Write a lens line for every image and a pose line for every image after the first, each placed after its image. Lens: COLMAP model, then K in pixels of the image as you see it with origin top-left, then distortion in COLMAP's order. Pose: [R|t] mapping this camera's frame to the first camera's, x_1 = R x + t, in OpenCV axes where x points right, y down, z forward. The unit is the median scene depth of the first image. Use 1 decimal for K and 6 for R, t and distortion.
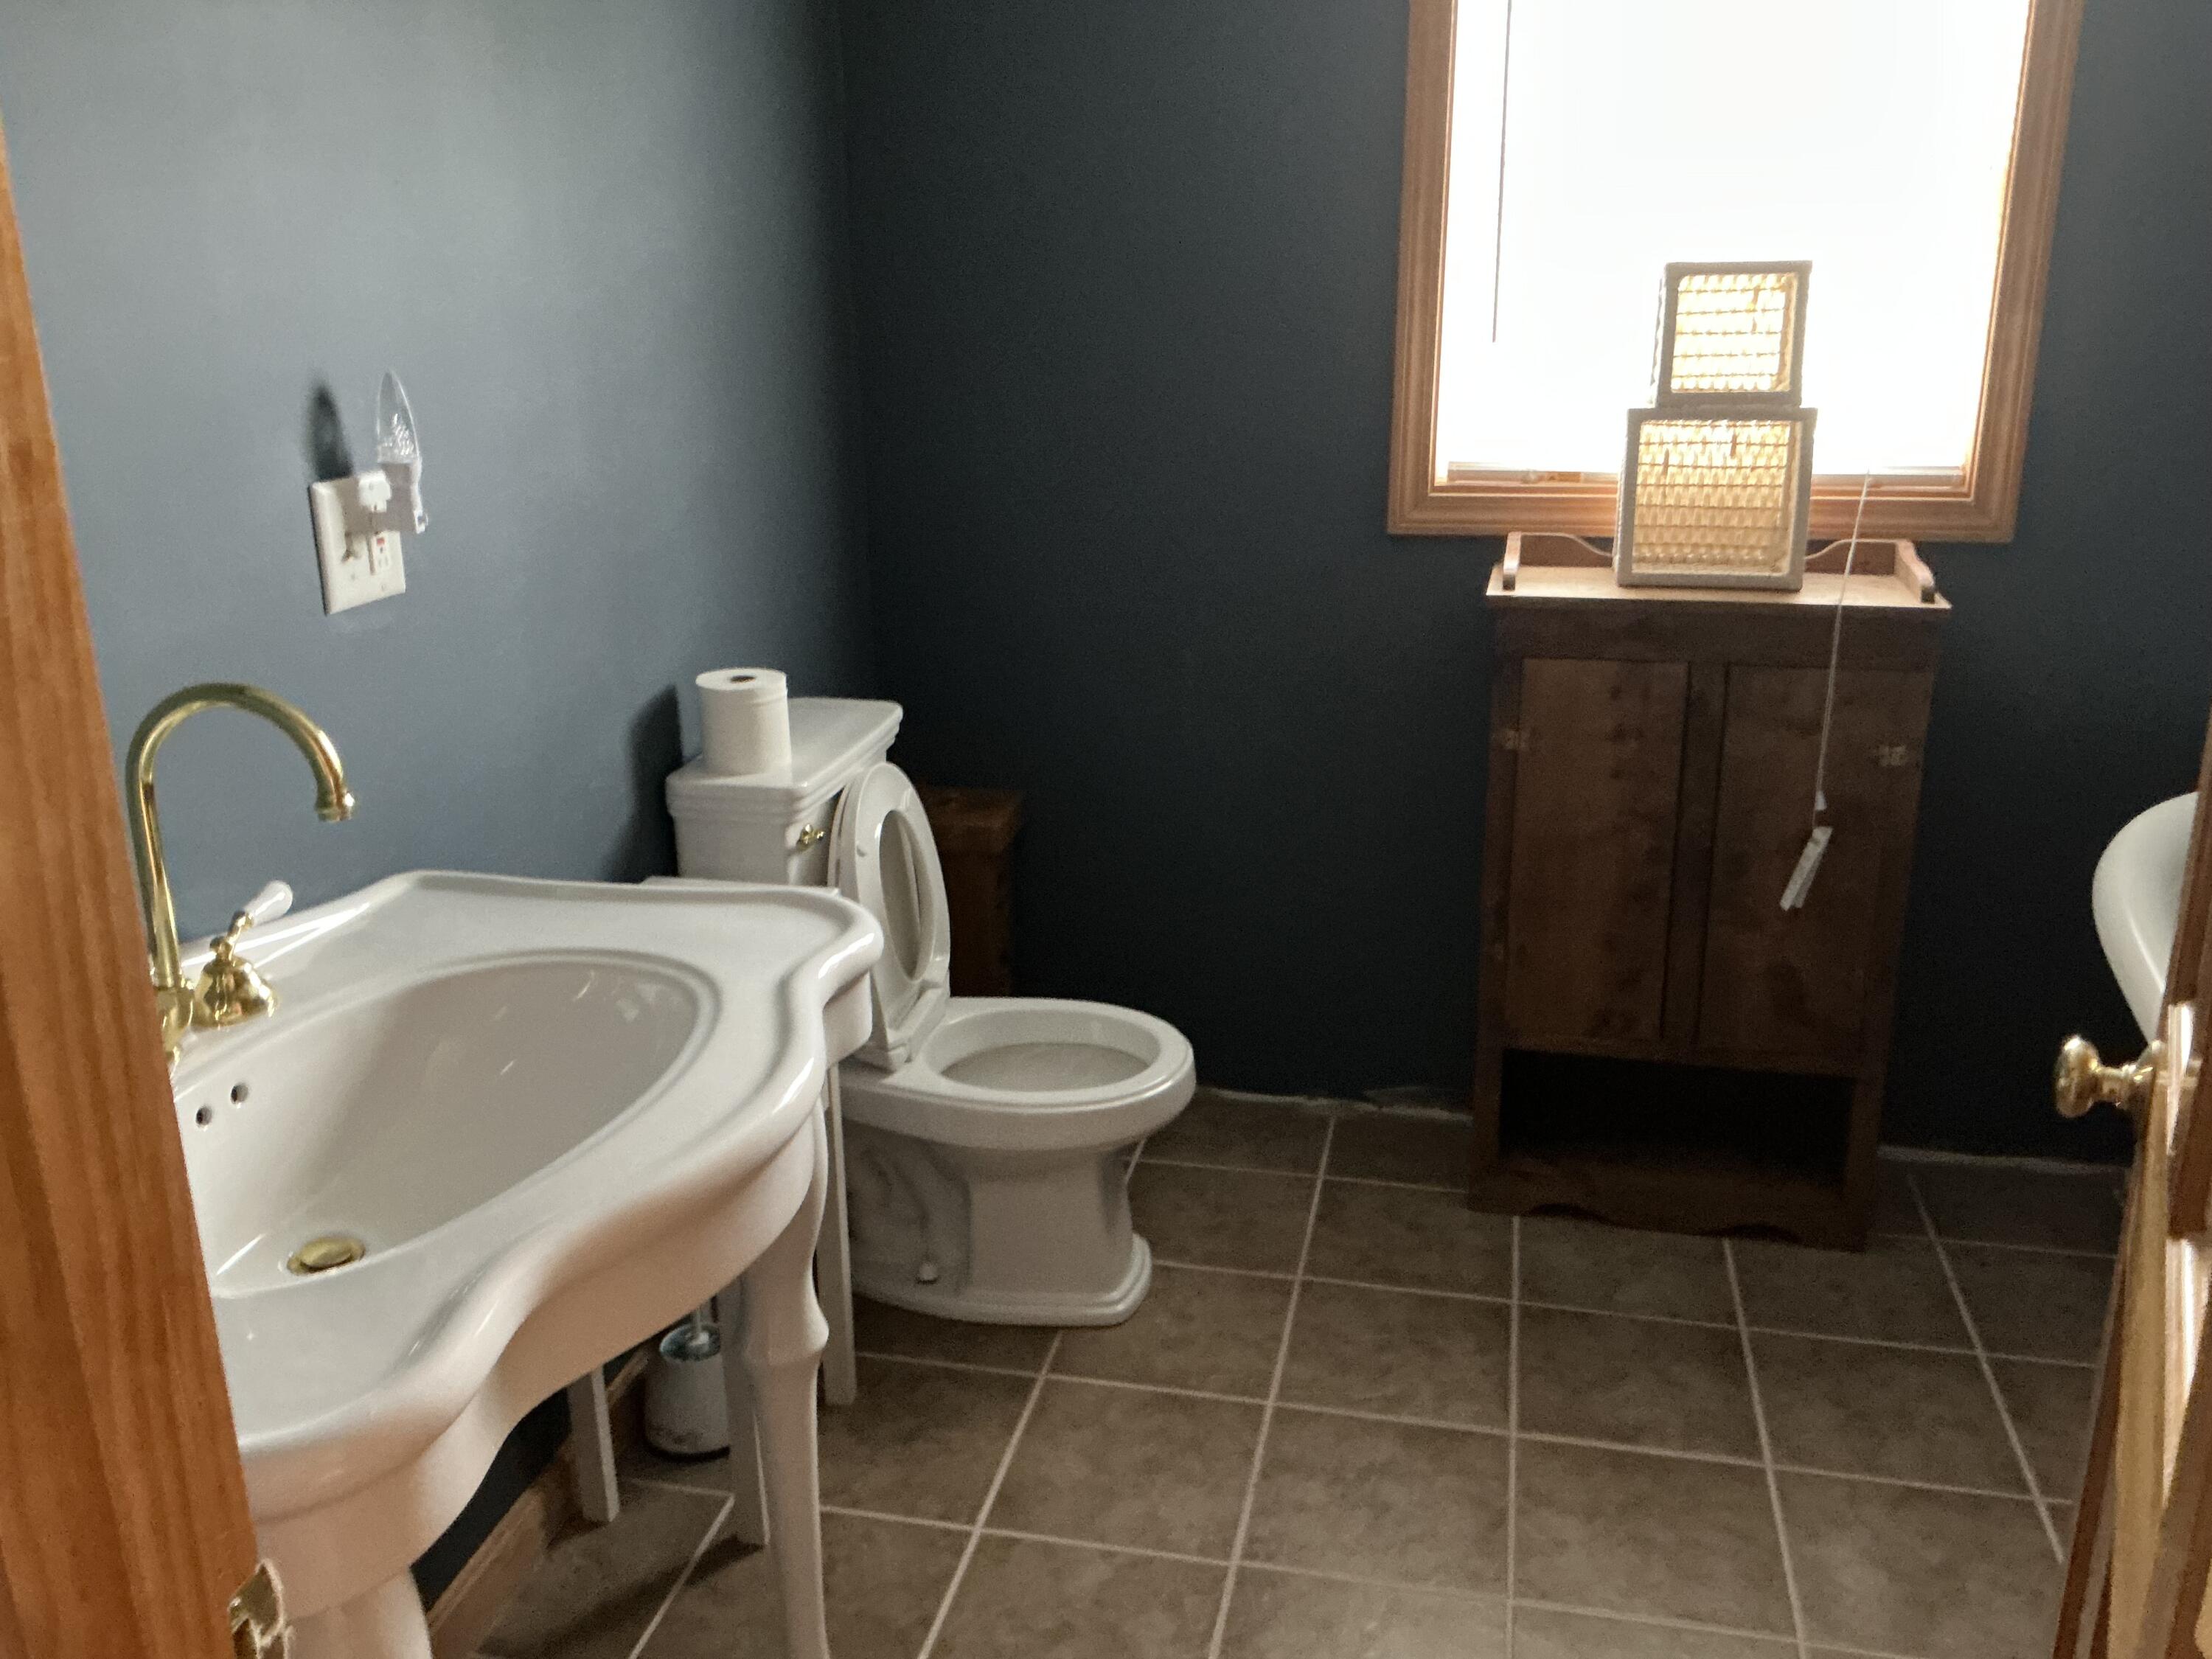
lens RADIAL K [[1836.2, 0, 1088.2], [0, 1836.2, 836.7], [0, 0, 1]] dist [0.086951, -0.164349]
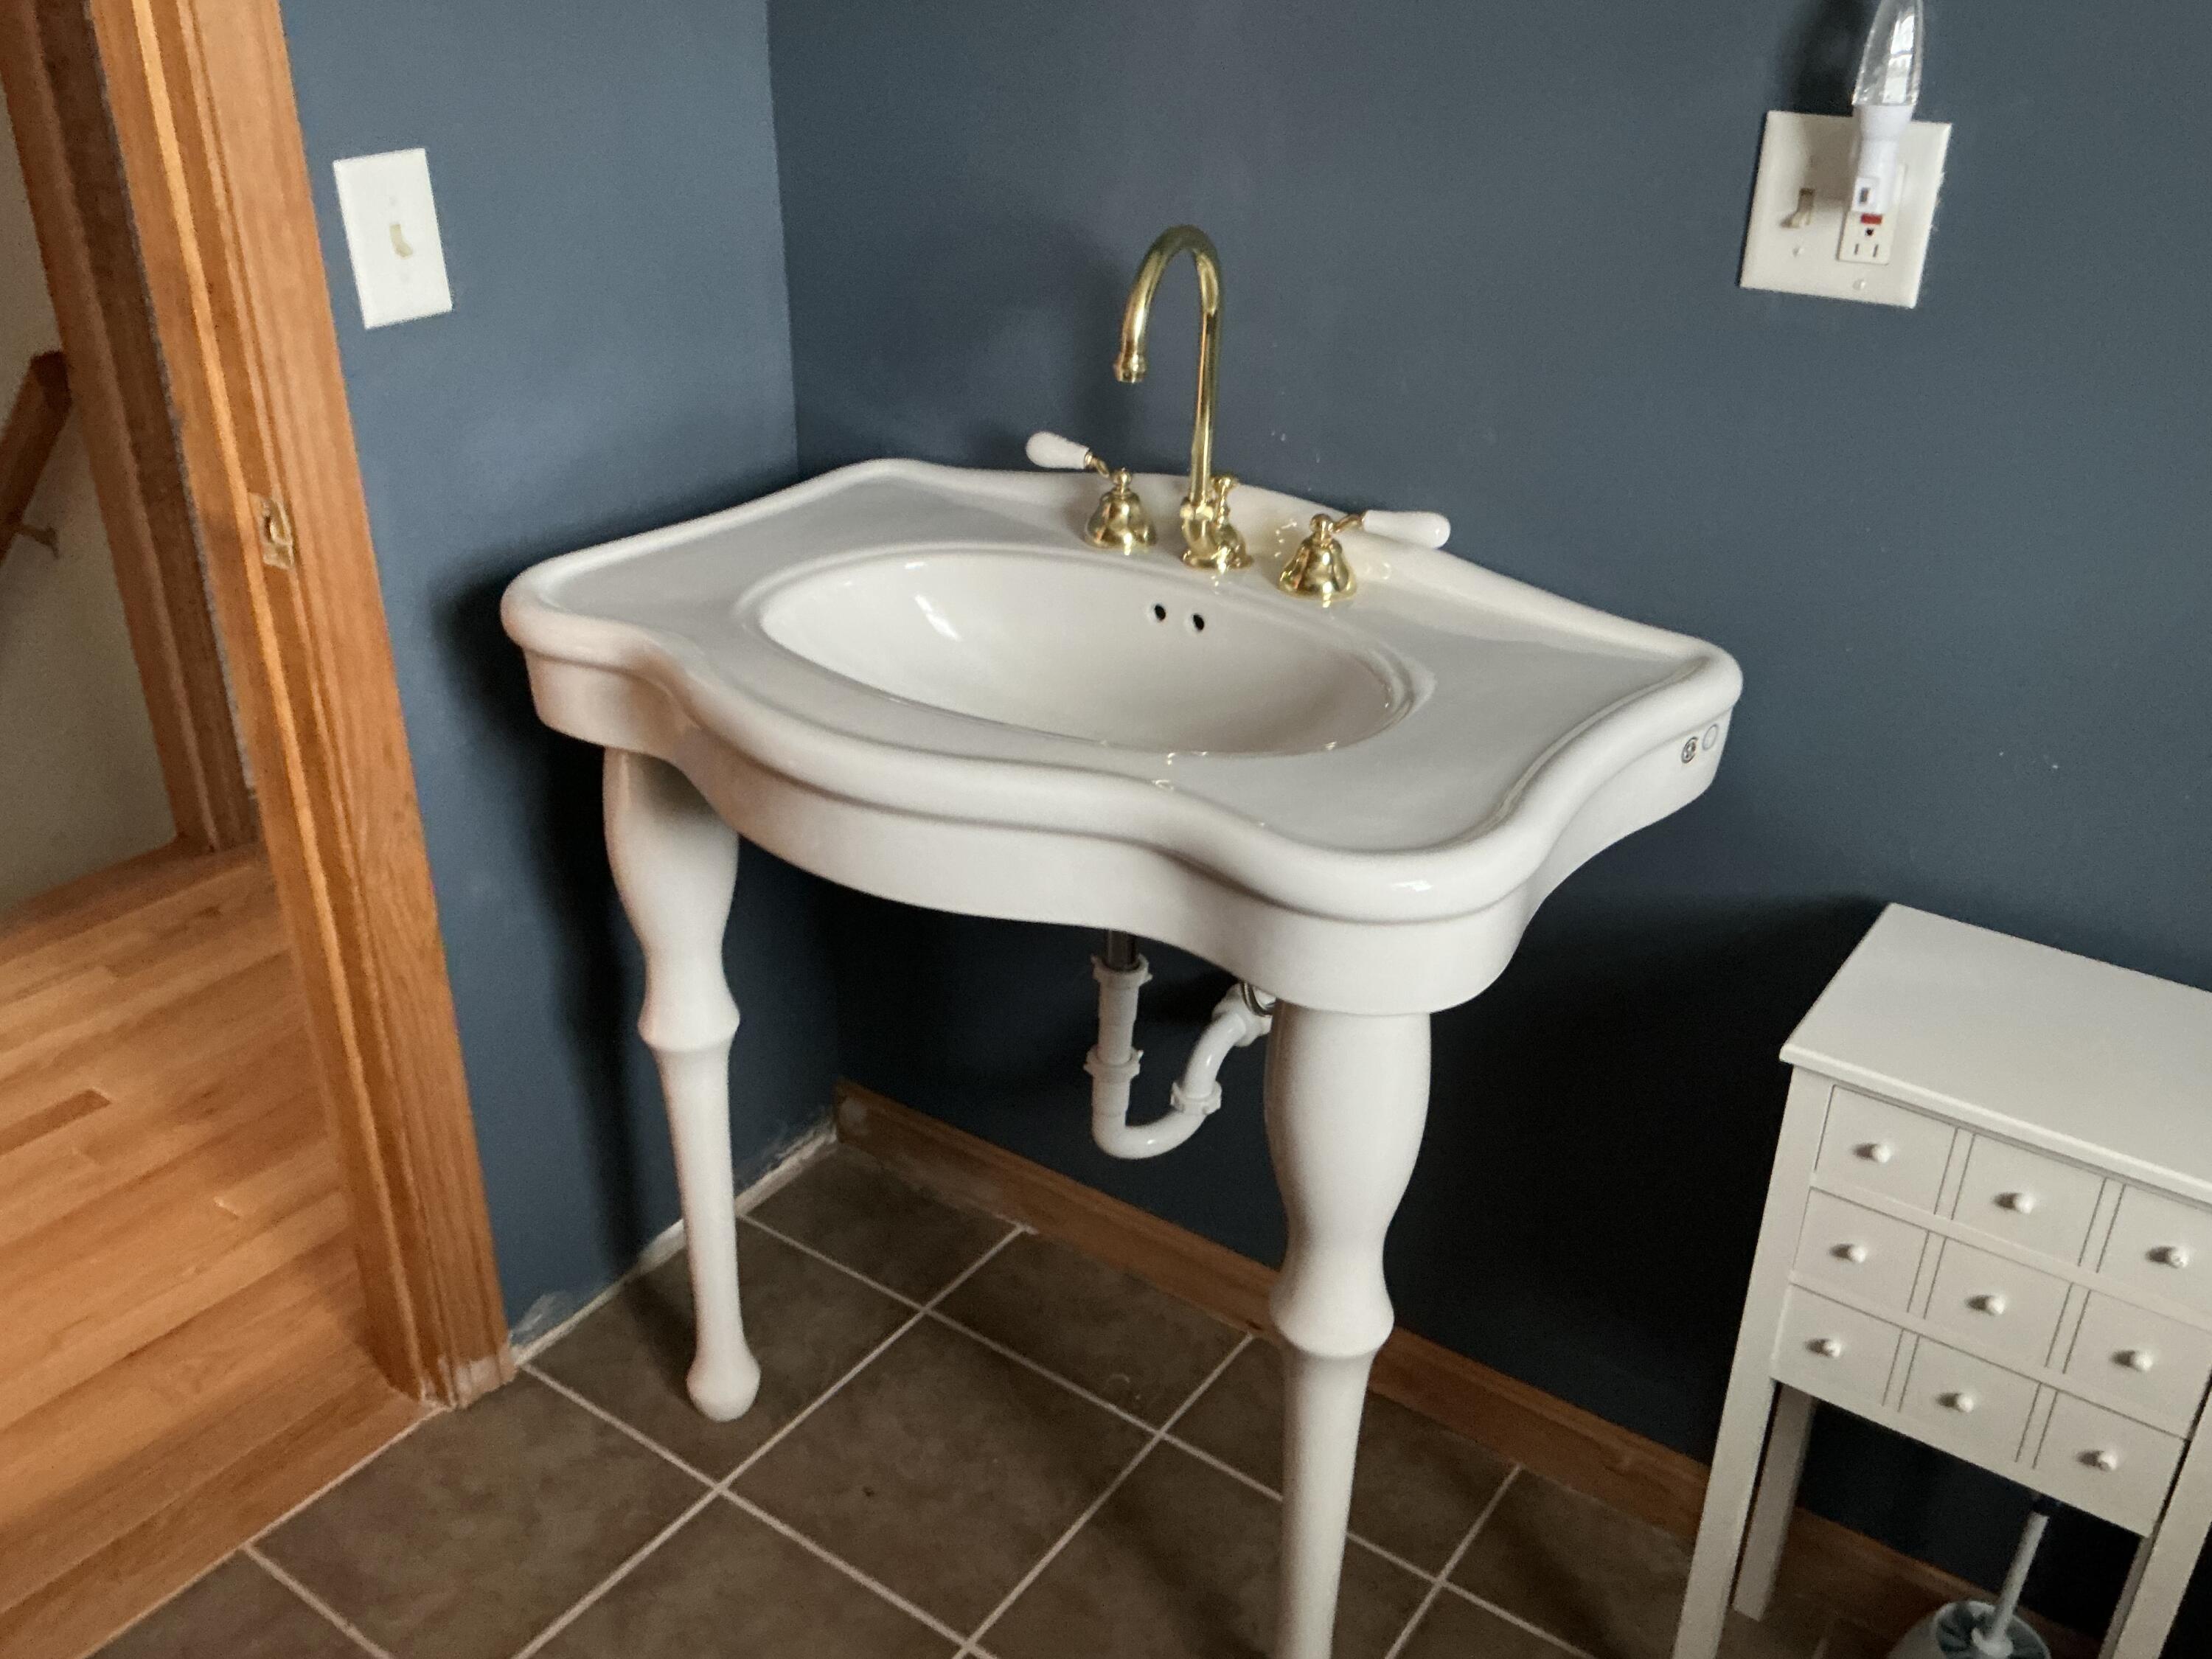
lens RADIAL K [[1836.2, 0, 1106.8], [0, 1836.2, 820.5], [0, 0, 1]] dist [0.086951, -0.164349]
pose [[-0.379797, 0.421577, -0.823424, 0.428036], [-0.289944, 0.791020, 0.538721, -0.285303], [0.878457, 0.443352, -0.178193, 1.004501]]
